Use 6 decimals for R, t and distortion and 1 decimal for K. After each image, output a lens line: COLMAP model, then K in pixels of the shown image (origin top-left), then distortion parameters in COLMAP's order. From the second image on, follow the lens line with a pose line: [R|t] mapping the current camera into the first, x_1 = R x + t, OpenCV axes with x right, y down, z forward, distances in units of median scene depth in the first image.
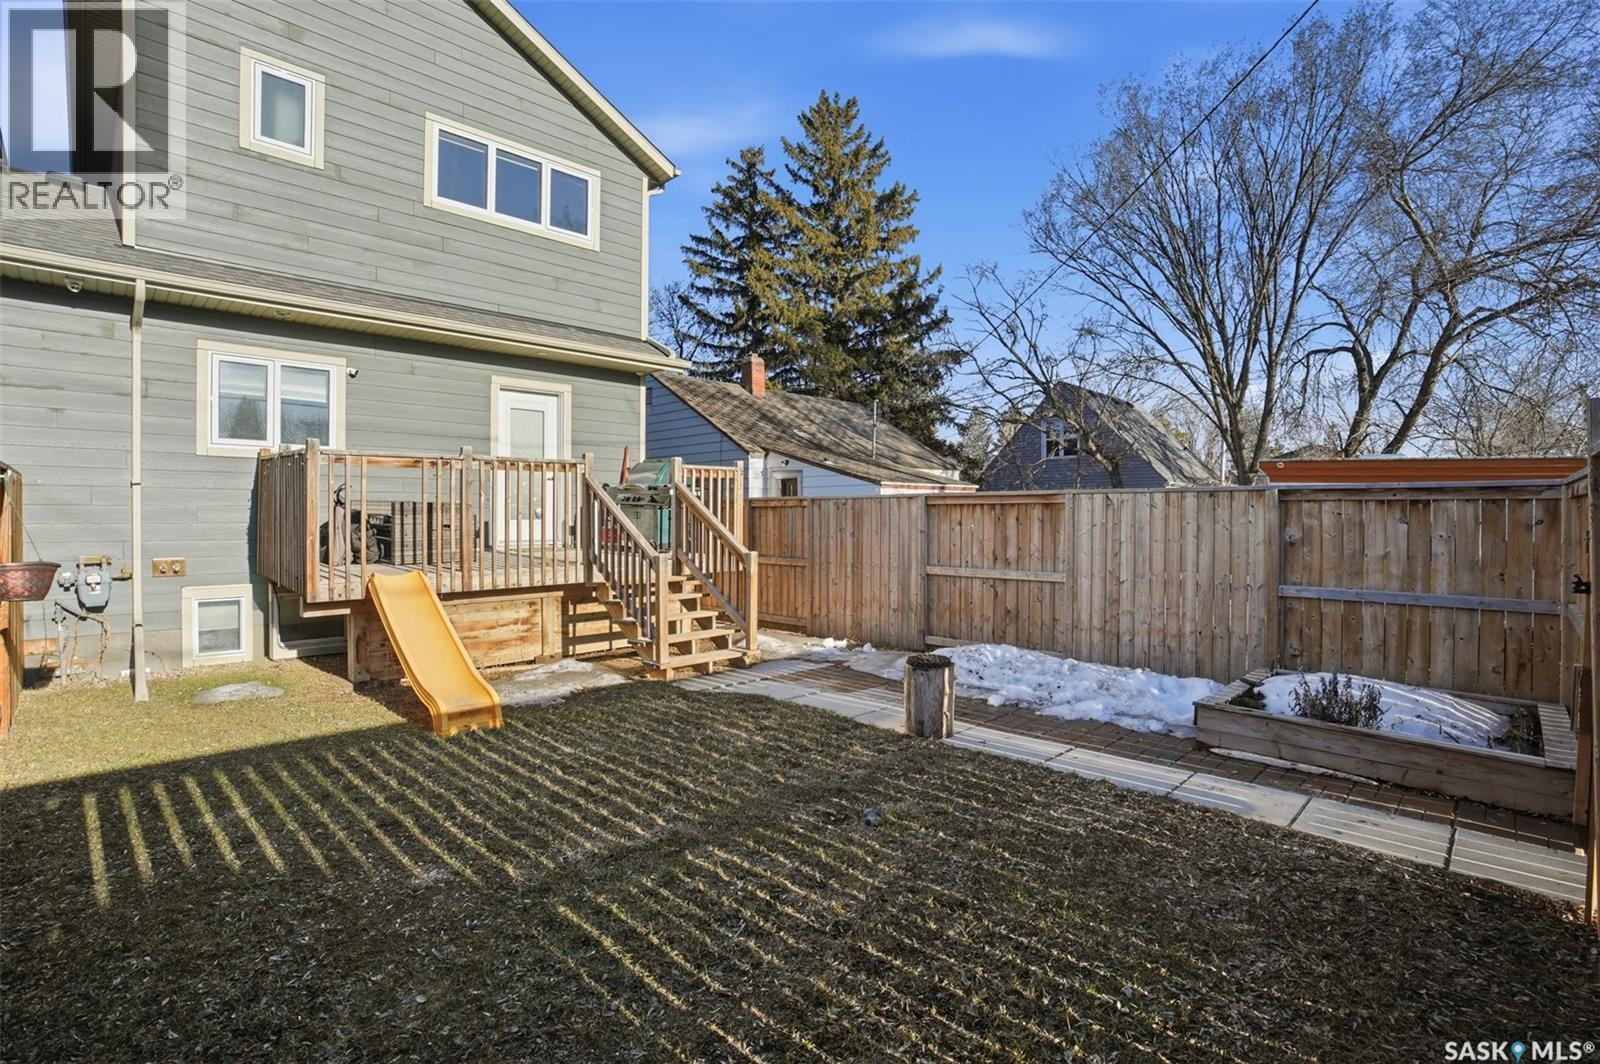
lens RADIAL K [[747.0, 0, 793.8], [0, 747.0, 522.2], [0, 0, 1]] dist [-0.047943, 0.003638]
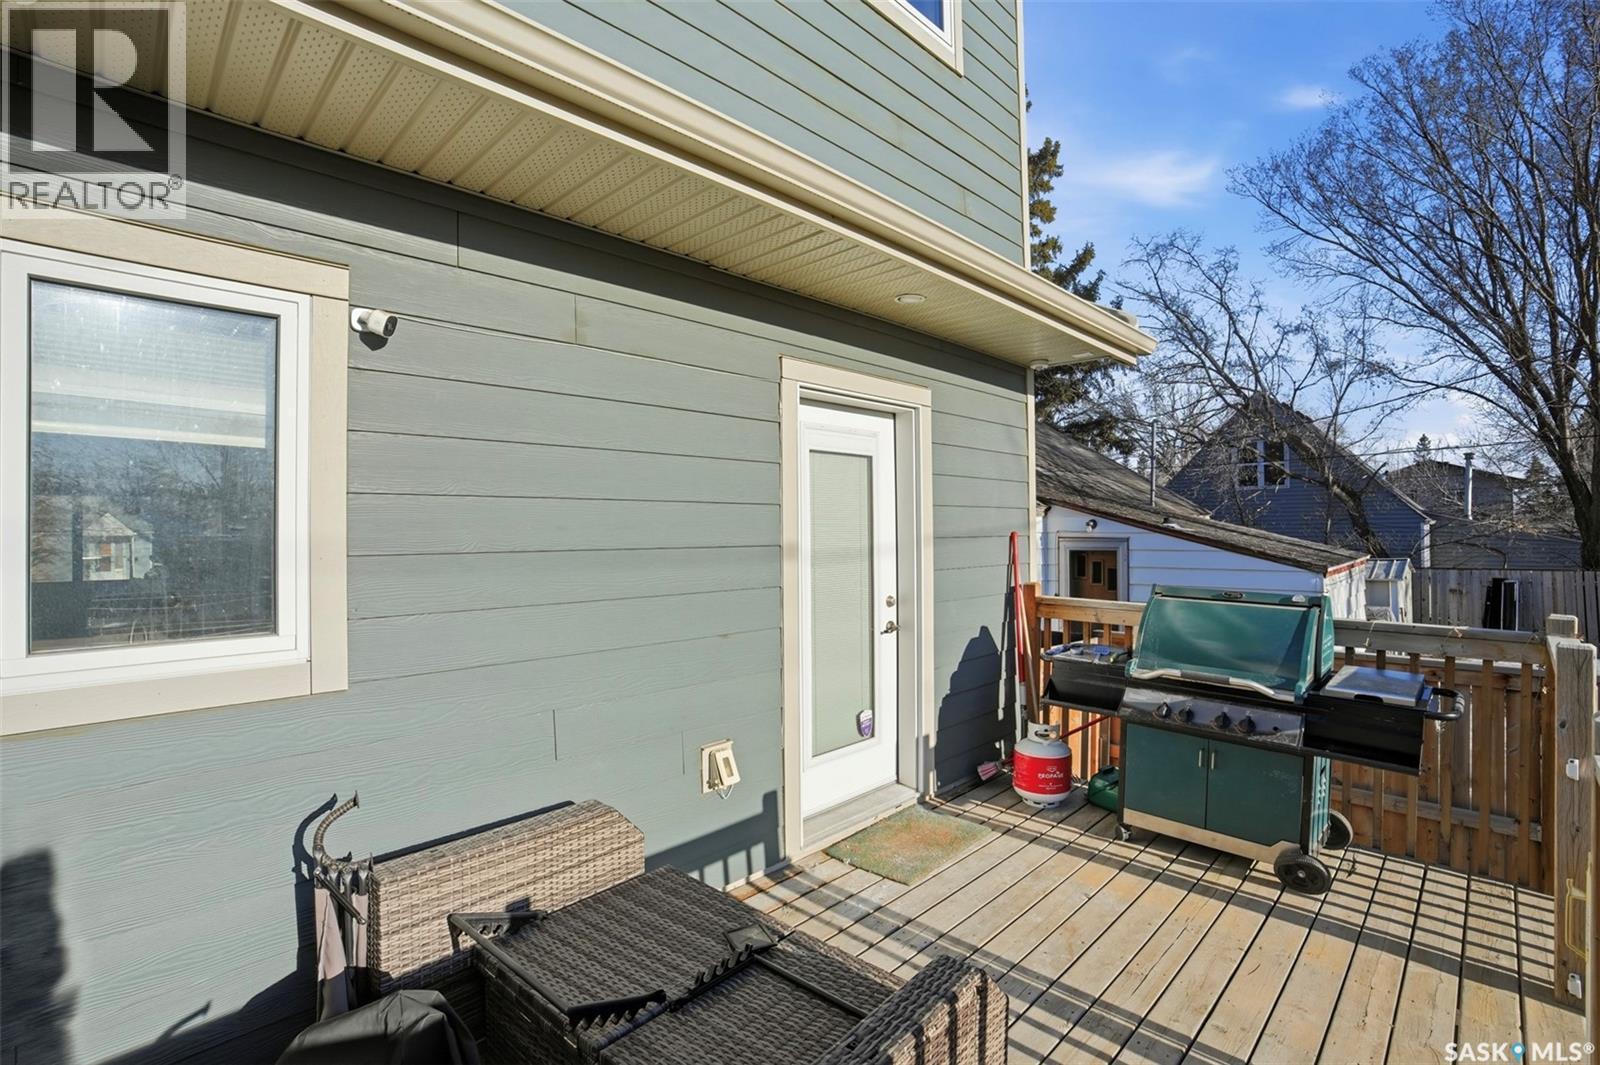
lens RADIAL K [[747.0, 0, 804.6], [0, 747.0, 539.1], [0, 0, 1]] dist [-0.047943, 0.003638]
pose [[0.999982, 0.004745, 0.003629, -0.368954], [-0.004790, 0.999910, 0.012511, -0.110006], [-0.003570, -0.012528, 0.999915, 0.605942]]
